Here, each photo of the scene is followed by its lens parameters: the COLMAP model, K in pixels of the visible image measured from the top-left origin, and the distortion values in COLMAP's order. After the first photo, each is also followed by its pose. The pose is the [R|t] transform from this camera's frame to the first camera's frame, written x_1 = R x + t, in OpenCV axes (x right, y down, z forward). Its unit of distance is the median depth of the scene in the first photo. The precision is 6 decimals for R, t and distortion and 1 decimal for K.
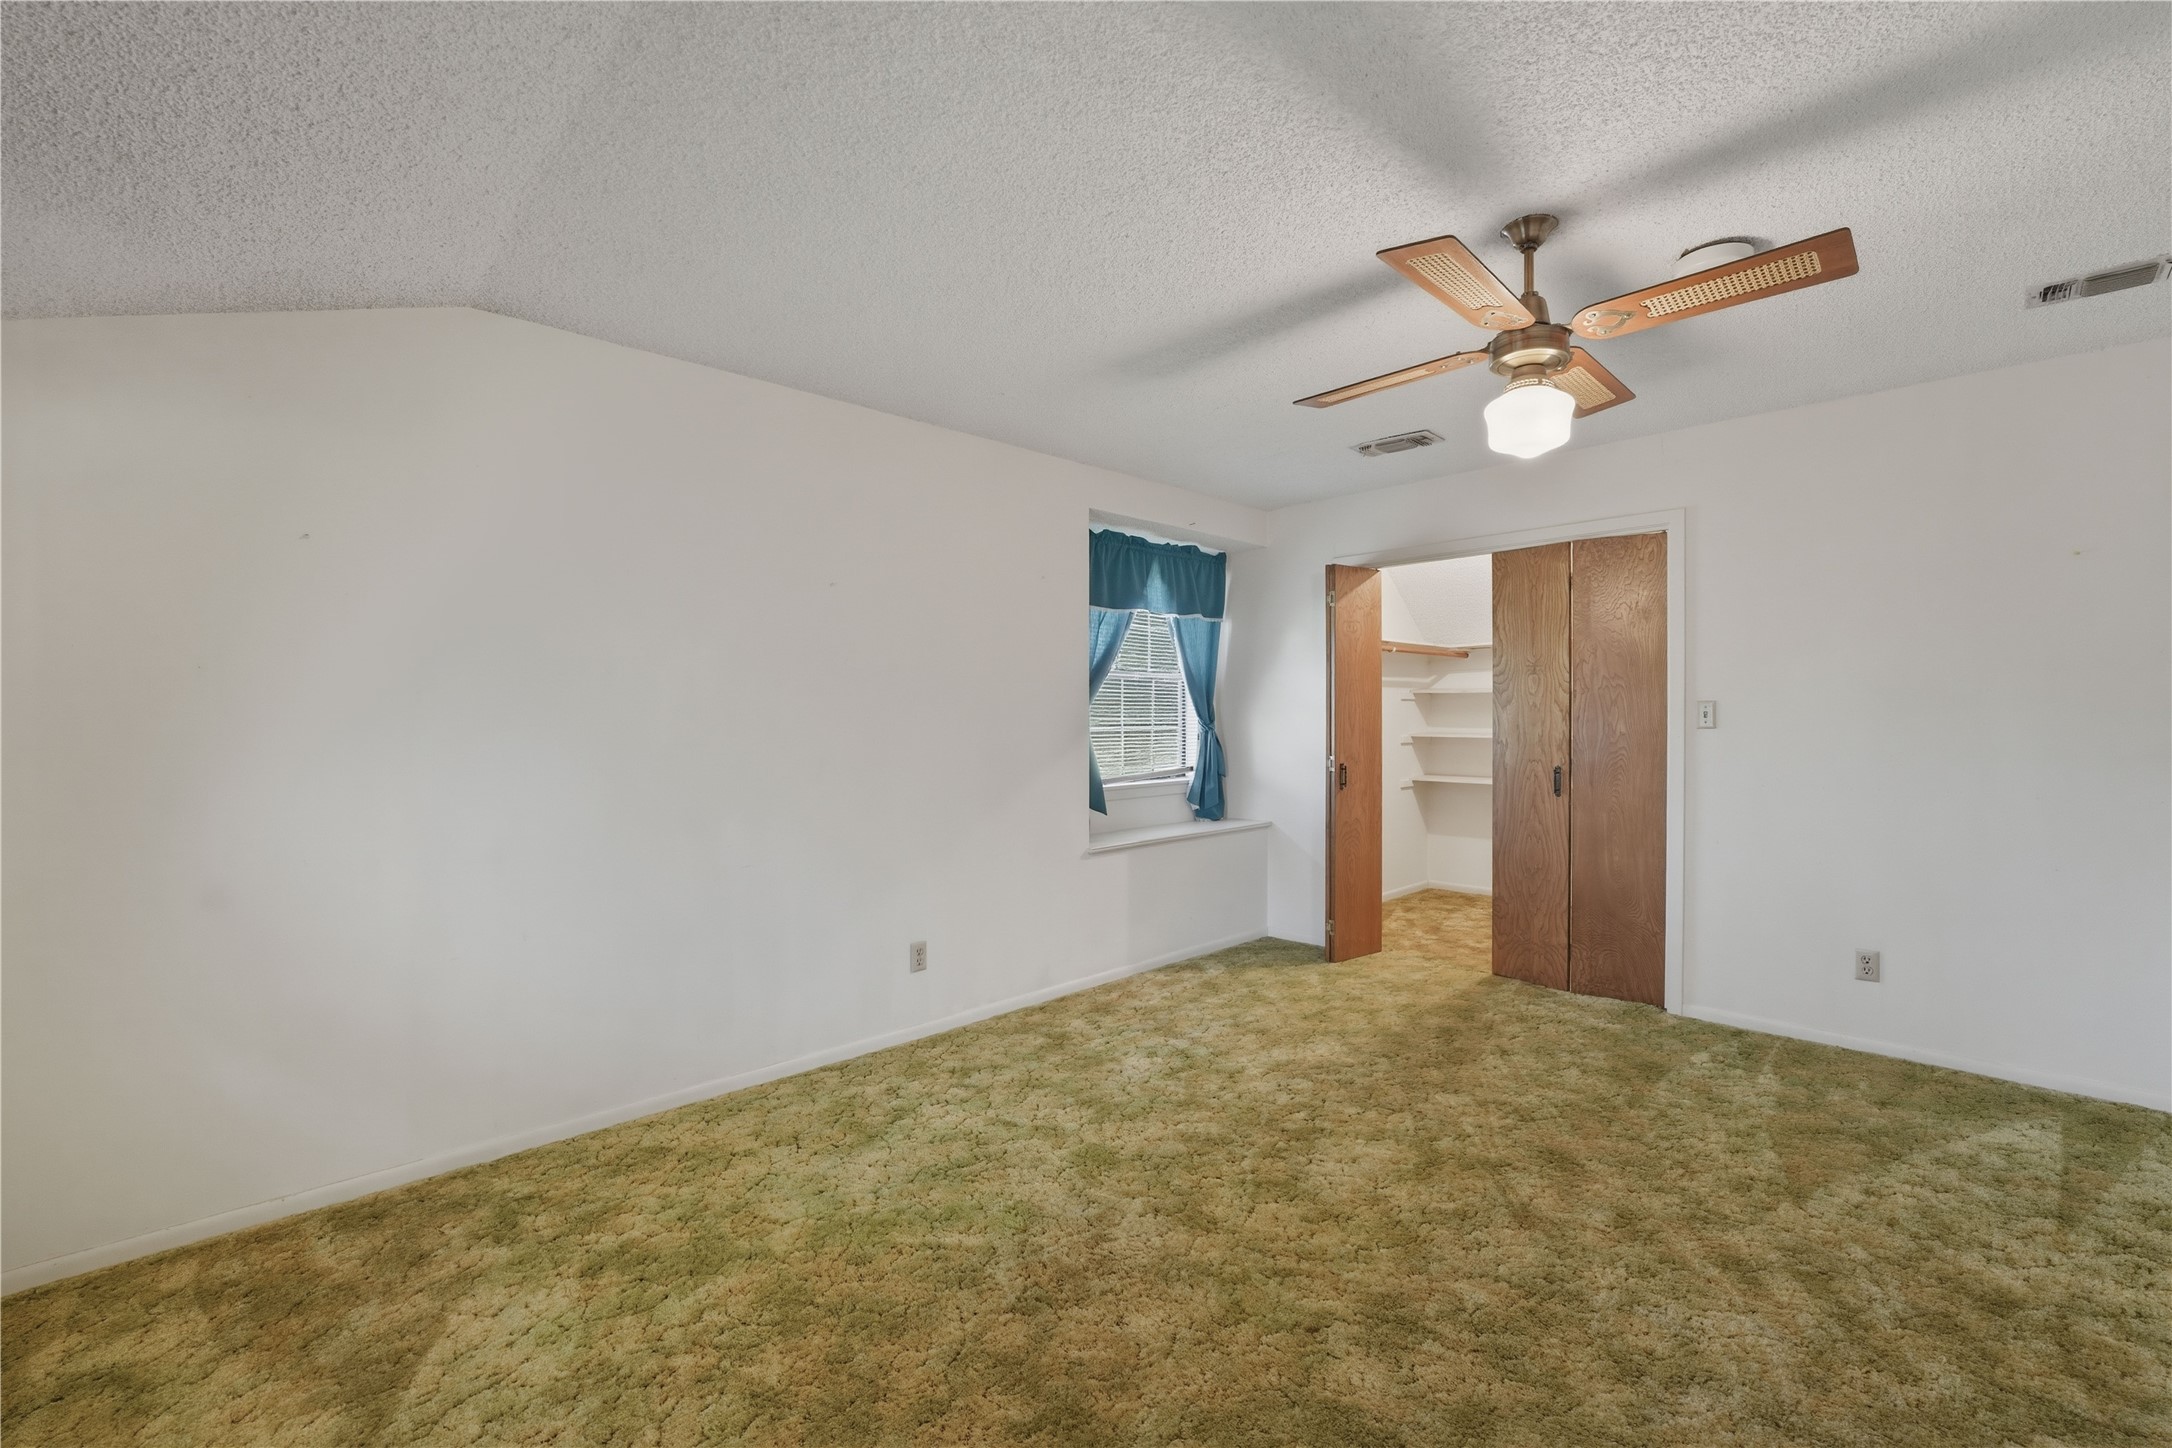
lens RADIAL K [[944.5, 0, 1086.0], [0, 944.5, 724.0], [0, 0, 1]] dist [-0.000676, 0.000153]
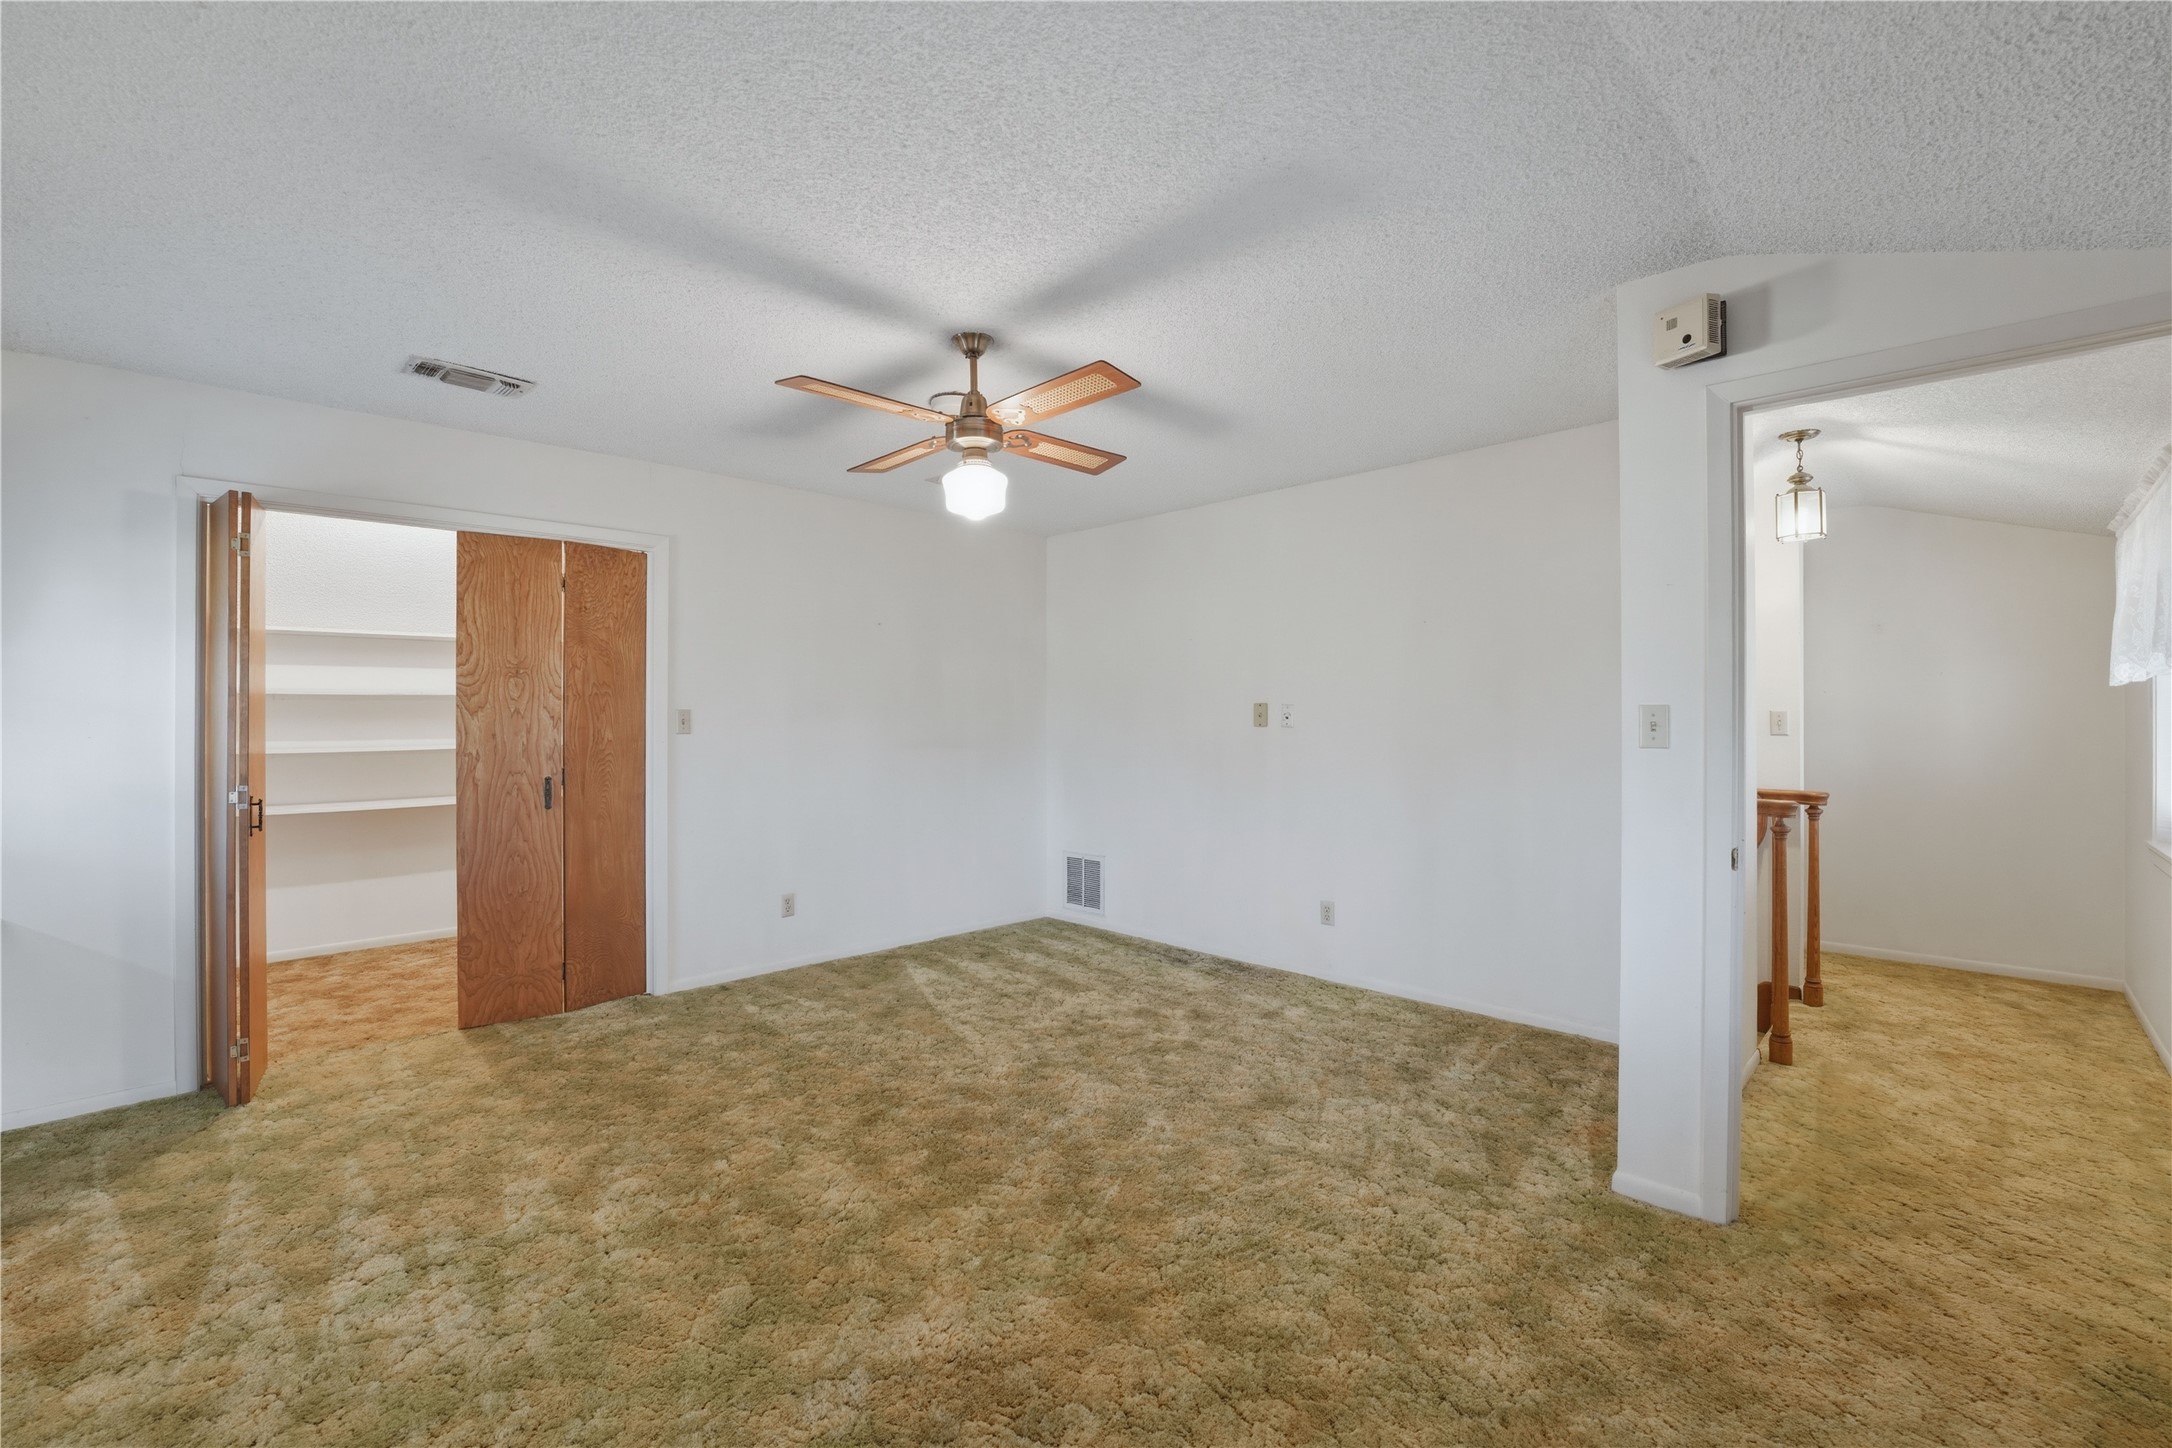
lens RADIAL K [[928.3, 0, 1095.6], [0, 928.3, 699.6], [0, 0, 1]] dist [-0.005723, -0.000056]
pose [[-0.026813, 0.026925, 0.999278, -0.460695], [0.010582, 0.999589, -0.026649, -0.001393], [-0.999584, 0.009859, -0.027087, 0.504252]]
